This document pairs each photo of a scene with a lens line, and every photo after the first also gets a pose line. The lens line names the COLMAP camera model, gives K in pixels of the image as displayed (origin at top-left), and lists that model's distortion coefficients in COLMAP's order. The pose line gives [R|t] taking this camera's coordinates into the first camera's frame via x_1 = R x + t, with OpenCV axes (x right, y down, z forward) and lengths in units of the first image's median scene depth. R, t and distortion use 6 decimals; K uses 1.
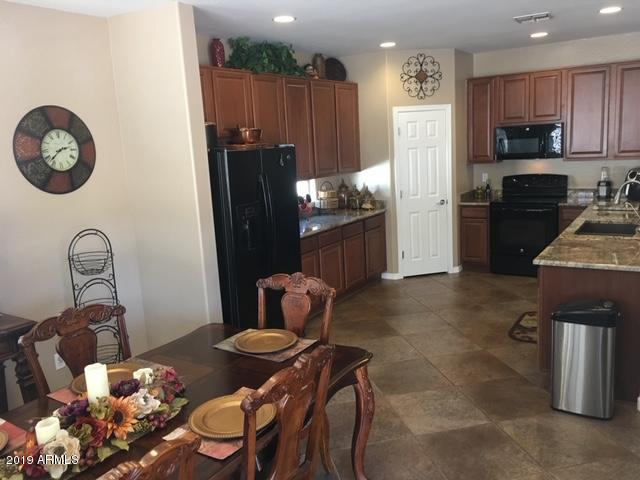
lens RADIAL K [[540.1, 0, 317.2], [0, 540.1, 238.0], [0, 0, 1]] dist [0.083733, -0.136910]
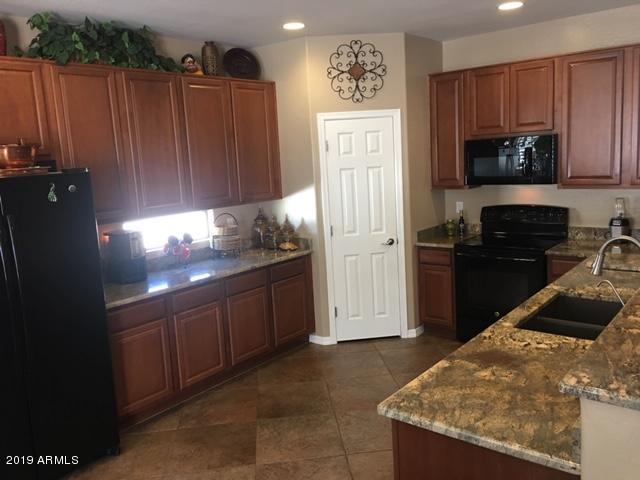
lens RADIAL K [[540.1, 0, 317.2], [0, 540.1, 238.0], [0, 0, 1]] dist [0.083733, -0.136910]
pose [[0.993654, 0.018327, -0.110978, 0.218615], [-0.020073, 0.999691, -0.014639, -0.060142], [0.110675, 0.016773, 0.993715, 0.267449]]
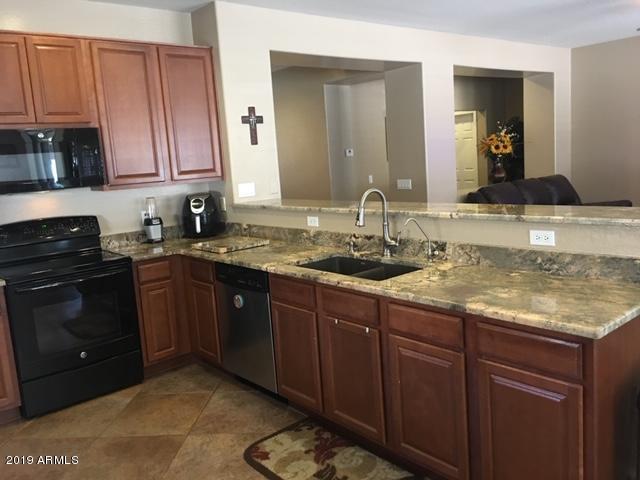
lens RADIAL K [[540.0, 0, 318.8], [0, 540.0, 231.7], [0, 0, 1]] dist [0.043074, -0.001879]
pose [[0.292994, -0.095768, 0.951306, -0.059557], [0.222041, 0.974584, 0.029725, -0.059817], [-0.929975, 0.202519, 0.306812, 0.588590]]
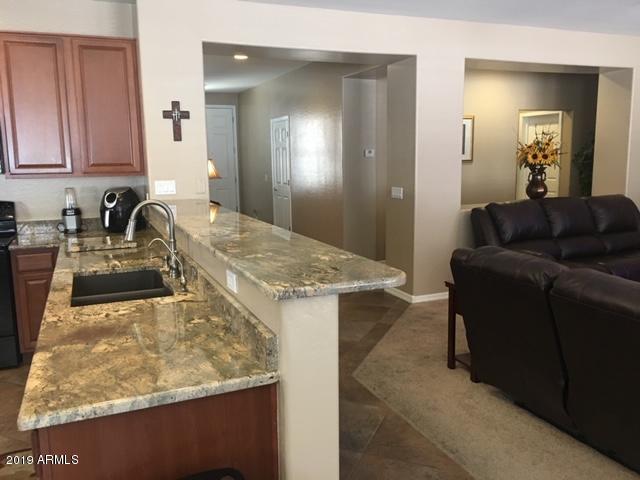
lens RADIAL K [[540.1, 0, 317.2], [0, 540.1, 238.0], [0, 0, 1]] dist [0.083733, -0.136910]
pose [[0.560480, -0.078111, 0.824476, 0.122835], [0.129387, 0.991576, 0.005985, -0.029667], [-0.817998, 0.103323, 0.565865, 0.348419]]
